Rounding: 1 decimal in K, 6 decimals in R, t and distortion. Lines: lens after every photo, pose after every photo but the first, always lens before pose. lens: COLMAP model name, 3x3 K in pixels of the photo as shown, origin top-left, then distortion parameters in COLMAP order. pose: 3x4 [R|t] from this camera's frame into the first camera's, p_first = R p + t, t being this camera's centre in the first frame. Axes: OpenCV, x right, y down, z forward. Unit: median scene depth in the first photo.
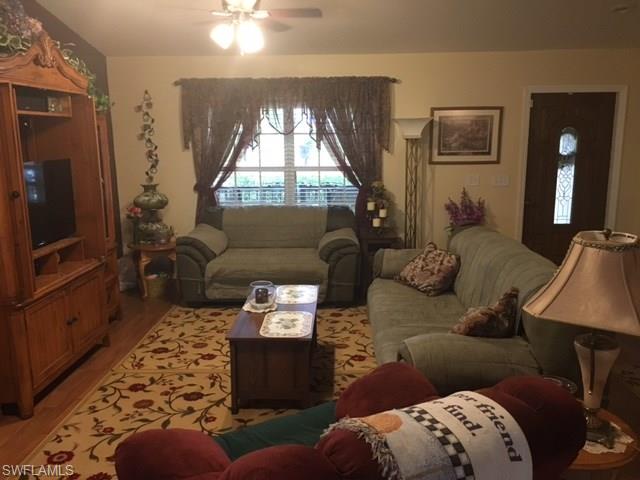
lens RADIAL K [[535.6, 0, 320.0], [0, 535.6, 240.0], [0, 0, 1]] dist [0.030531, -0.013952]
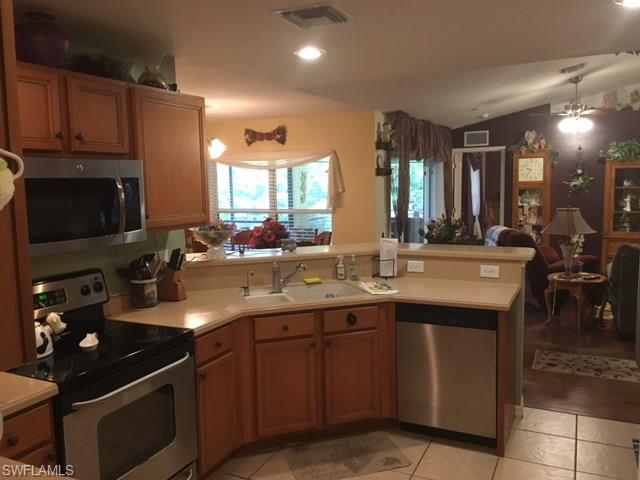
lens RADIAL K [[535.6, 0, 320.0], [0, 535.6, 240.0], [0, 0, 1]] dist [0.030531, -0.013952]
pose [[-0.913046, -0.040499, 0.405840, -0.207745], [0.082465, 0.956174, 0.280945, -0.530774], [-0.399432, 0.289983, -0.869692, 2.264919]]
